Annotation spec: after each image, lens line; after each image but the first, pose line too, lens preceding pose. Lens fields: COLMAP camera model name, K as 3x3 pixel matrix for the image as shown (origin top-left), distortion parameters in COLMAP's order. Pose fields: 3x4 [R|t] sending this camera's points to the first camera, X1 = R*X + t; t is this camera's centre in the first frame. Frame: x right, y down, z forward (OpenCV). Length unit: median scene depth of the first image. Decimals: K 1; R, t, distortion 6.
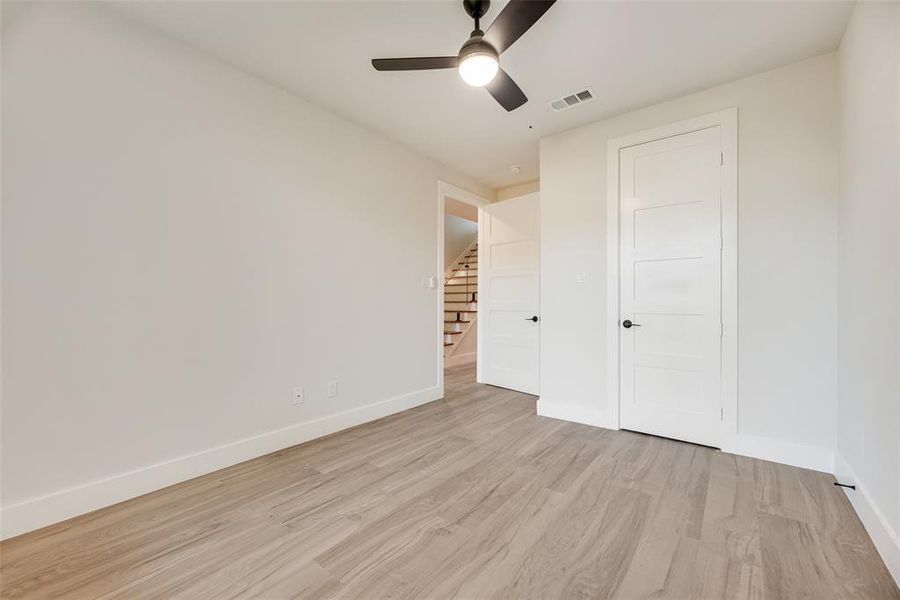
lens RADIAL K [[361.6, 0, 450.8], [0, 361.6, 302.5], [0, 0, 1]] dist [0.000512, 0.000116]
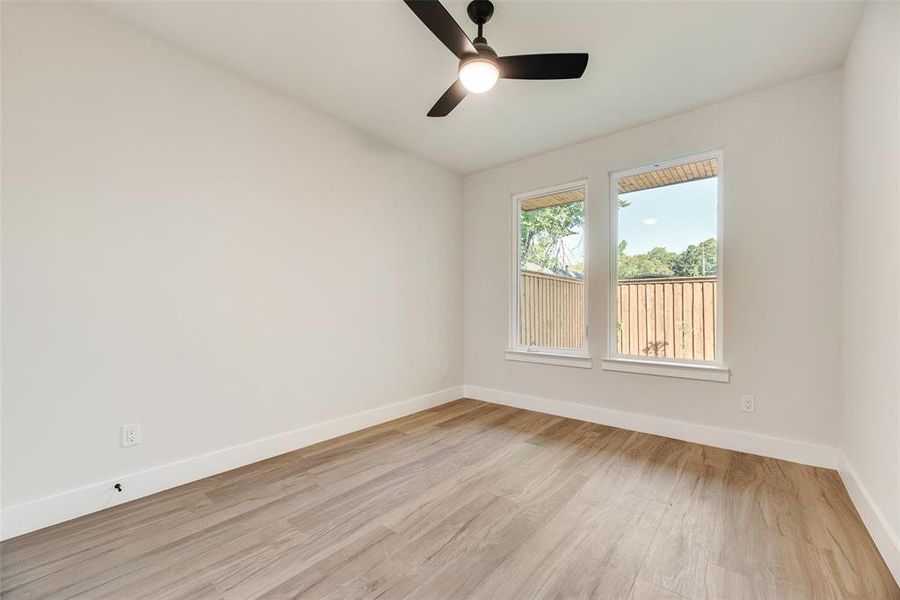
lens RADIAL K [[361.6, 0, 450.8], [0, 361.6, 302.5], [0, 0, 1]] dist [0.000512, 0.000116]
pose [[-0.999772, 0.000860, 0.021326, 0.127962], [0.000440, 0.999807, -0.019663, 0.005595], [-0.021339, -0.019649, -0.999579, 1.937059]]
